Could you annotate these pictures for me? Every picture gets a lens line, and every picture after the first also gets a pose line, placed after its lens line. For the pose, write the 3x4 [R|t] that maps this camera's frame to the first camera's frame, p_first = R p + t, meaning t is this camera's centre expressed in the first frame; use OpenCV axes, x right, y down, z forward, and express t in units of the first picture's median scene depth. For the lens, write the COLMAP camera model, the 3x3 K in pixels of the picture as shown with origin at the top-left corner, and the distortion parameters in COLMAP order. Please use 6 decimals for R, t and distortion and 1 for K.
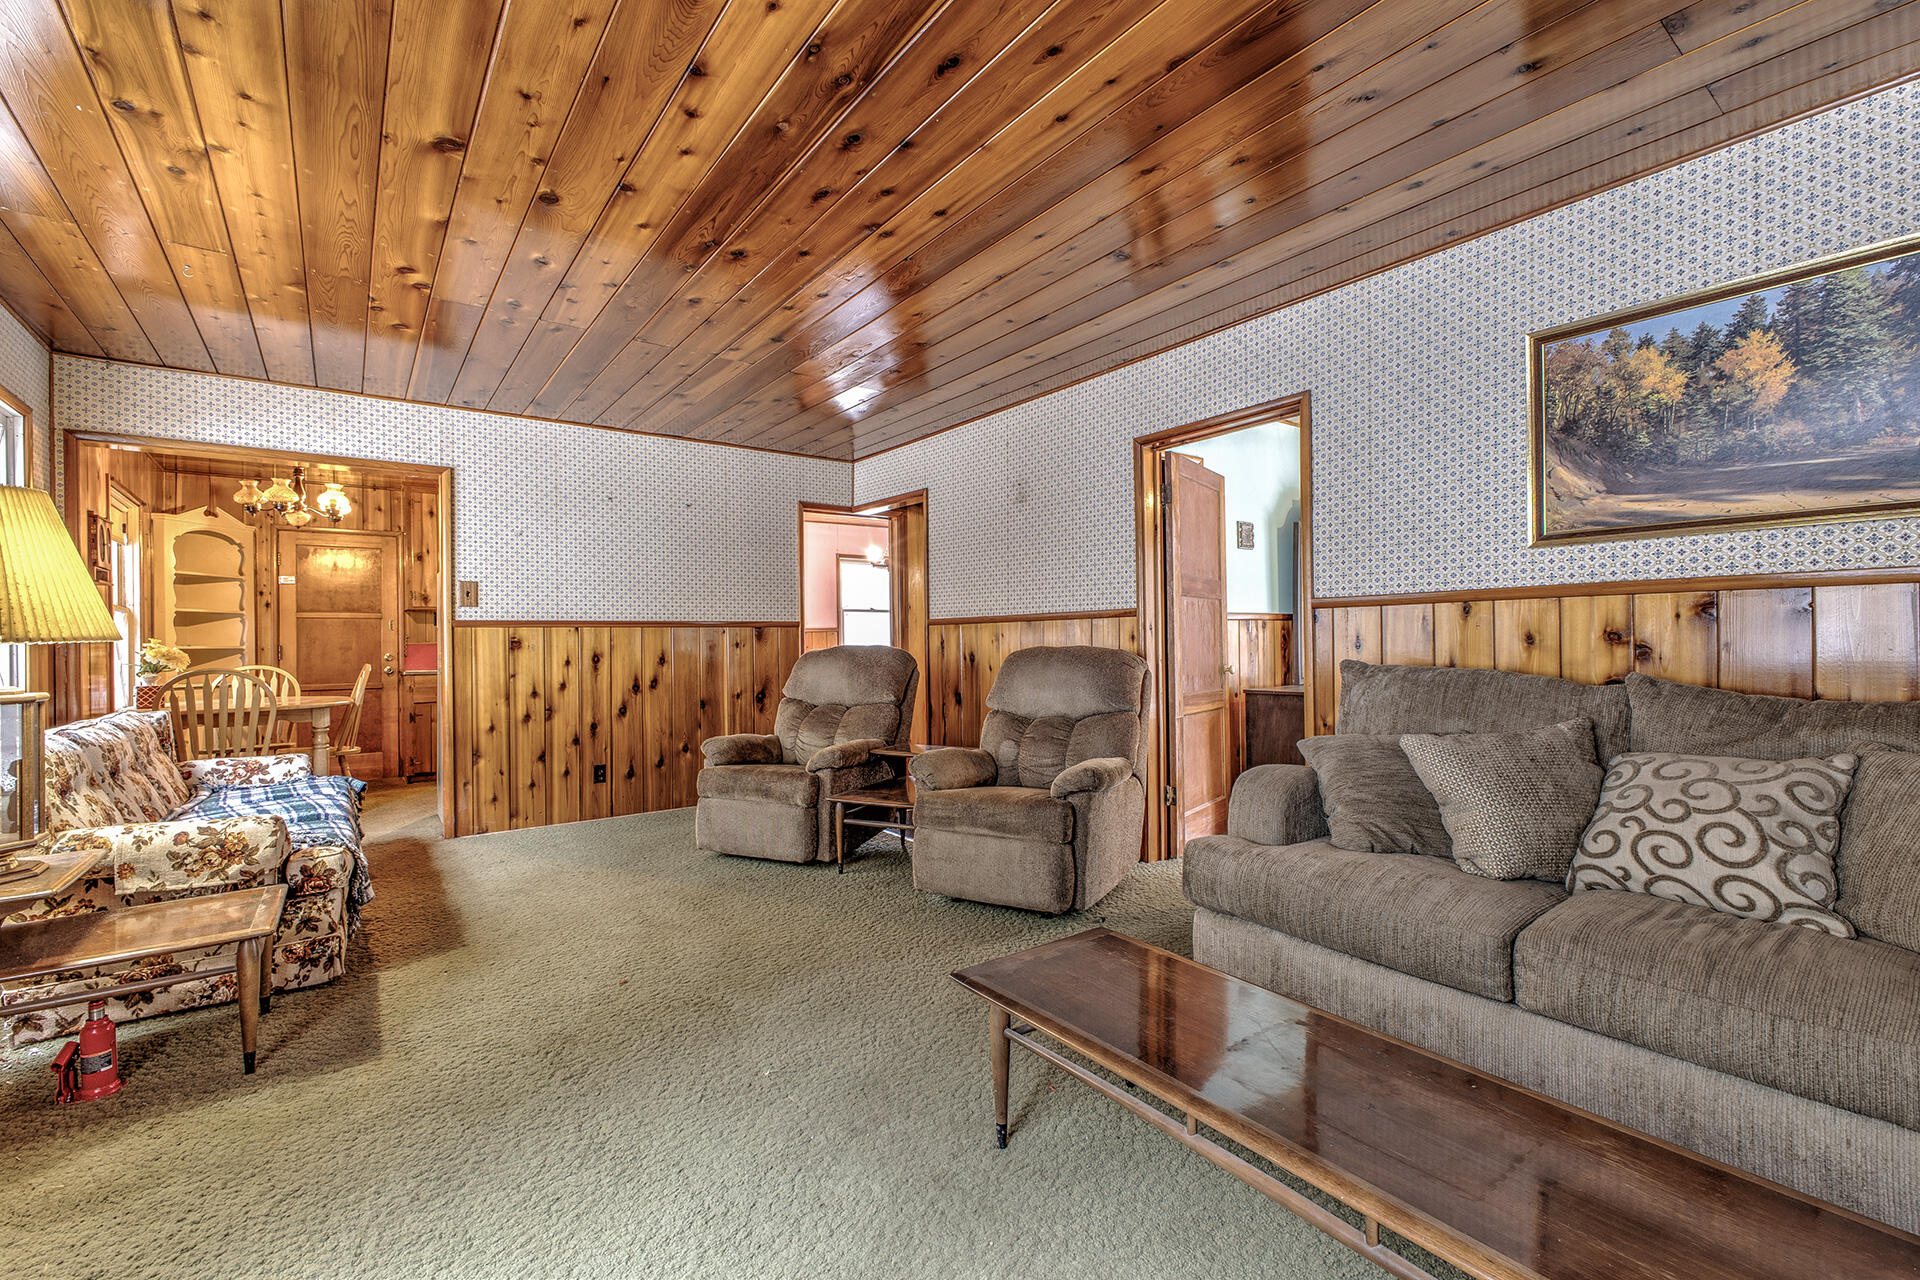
lens RADIAL K [[827.5, 0, 960.0], [0, 827.5, 640.0], [0, 0, 1]] dist [0.003061, -0.000009]
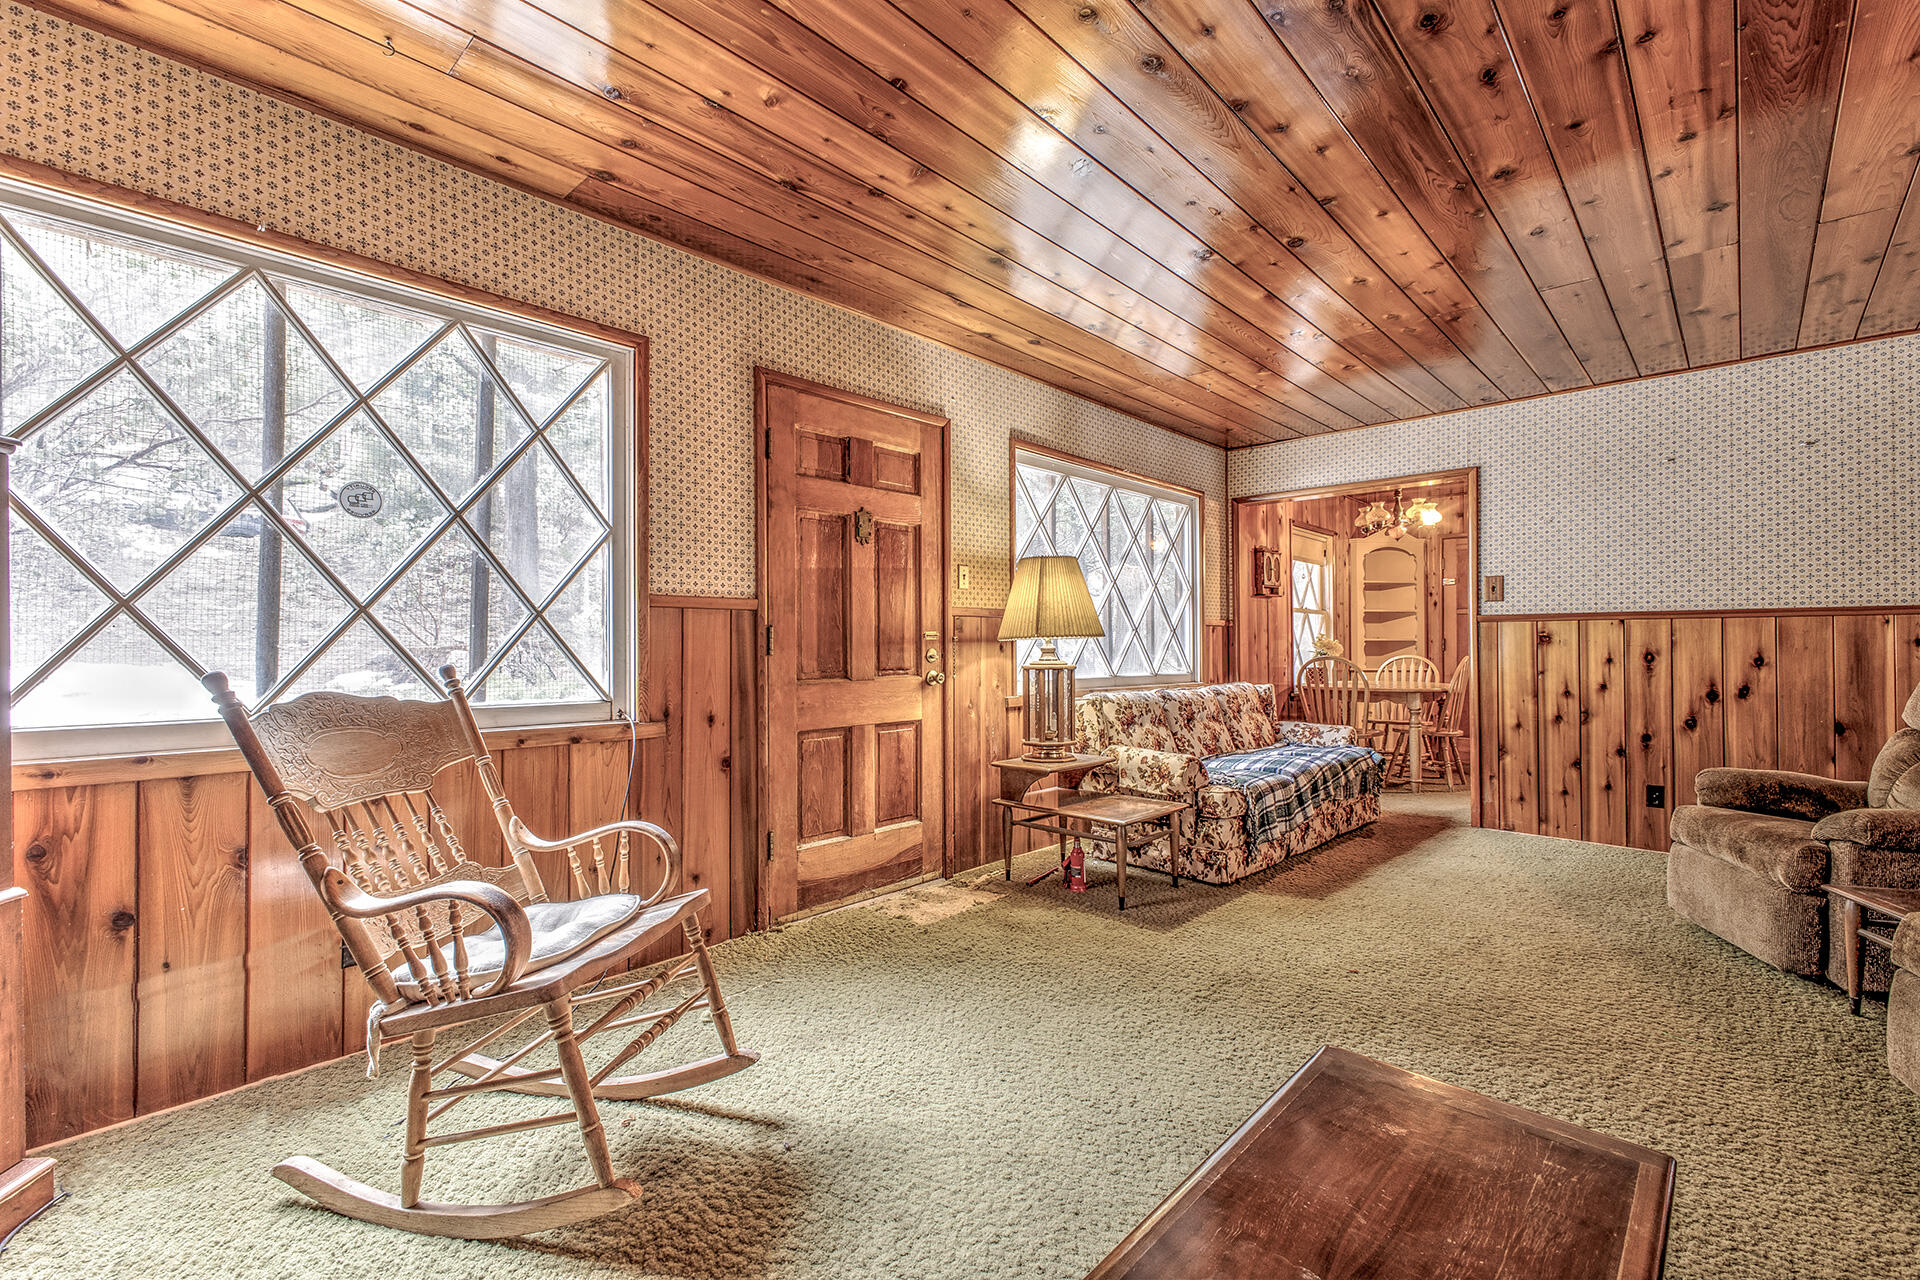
lens RADIAL K [[827.5, 0, 960.0], [0, 827.5, 640.0], [0, 0, 1]] dist [0.003061, -0.000009]
pose [[0.160339, 0.007661, -0.987032, 0.290993], [0.002692, 0.999963, 0.008199, -0.003305], [0.987058, -0.003971, 0.160313, 0.198341]]
